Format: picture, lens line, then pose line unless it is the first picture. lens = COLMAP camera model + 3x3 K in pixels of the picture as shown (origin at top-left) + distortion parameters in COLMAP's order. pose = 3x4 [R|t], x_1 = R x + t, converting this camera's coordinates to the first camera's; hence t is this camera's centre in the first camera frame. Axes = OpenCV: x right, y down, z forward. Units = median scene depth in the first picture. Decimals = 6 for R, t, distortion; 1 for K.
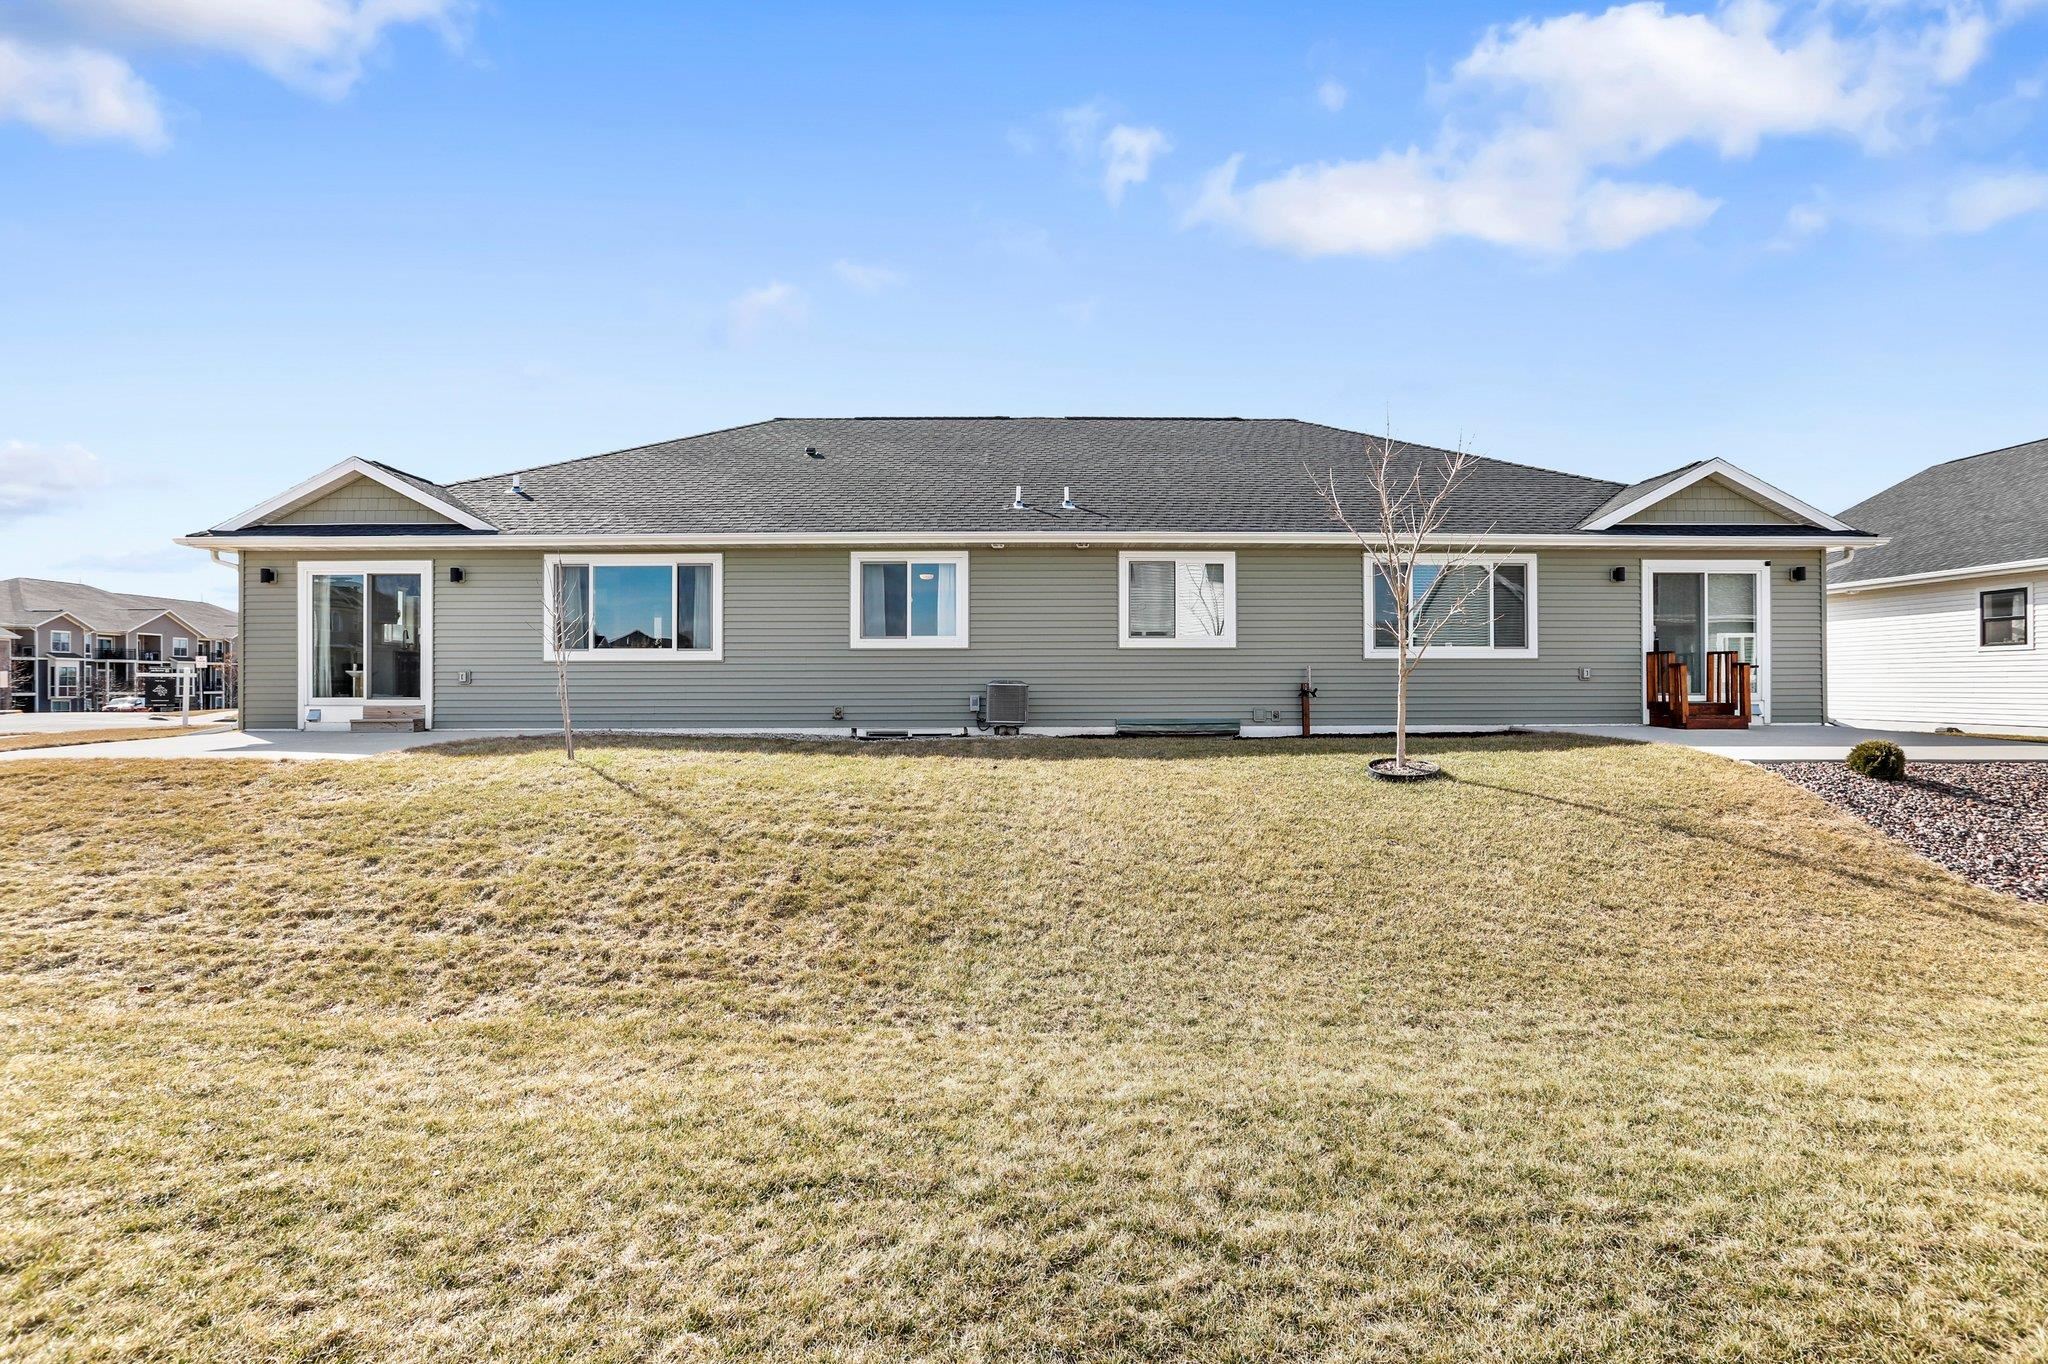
lens RADIAL K [[1023.0, 0, 1024.0], [0, 1023.0, 682.0], [0, 0, 1]] dist [-0.033475, -0.000248]
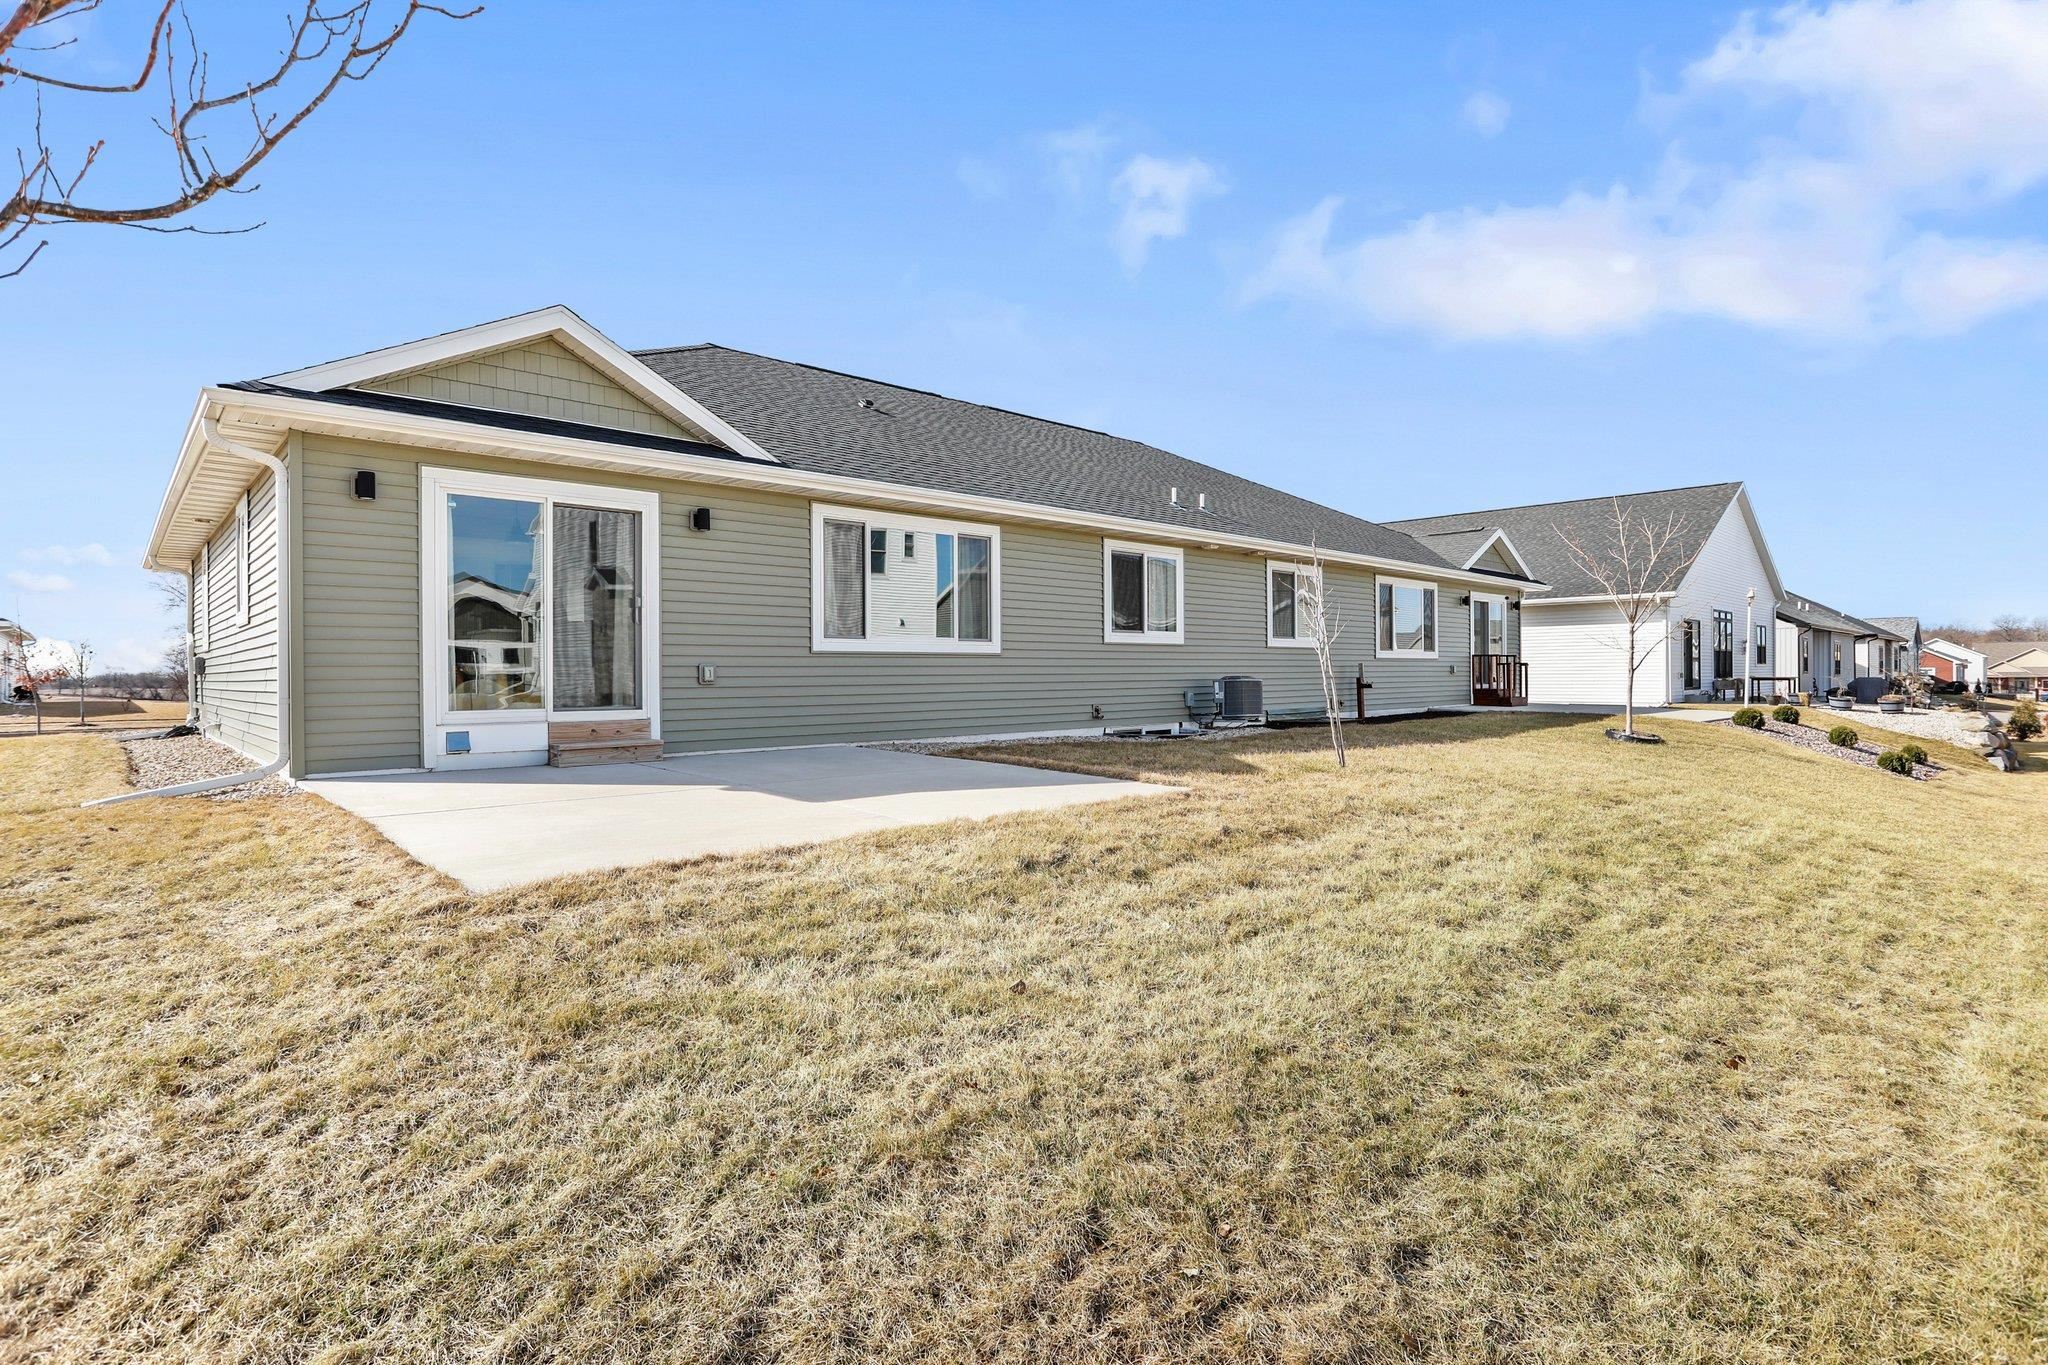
lens RADIAL K [[1023.0, 0, 1024.0], [0, 1023.0, 682.5], [0, 0, 1]] dist [-0.033475, -0.000248]
pose [[0.734873, -0.008029, 0.678157, -0.855389], [0.000556, 0.999937, 0.011237, -0.006588], [-0.678205, -0.007881, 0.734831, 0.364791]]
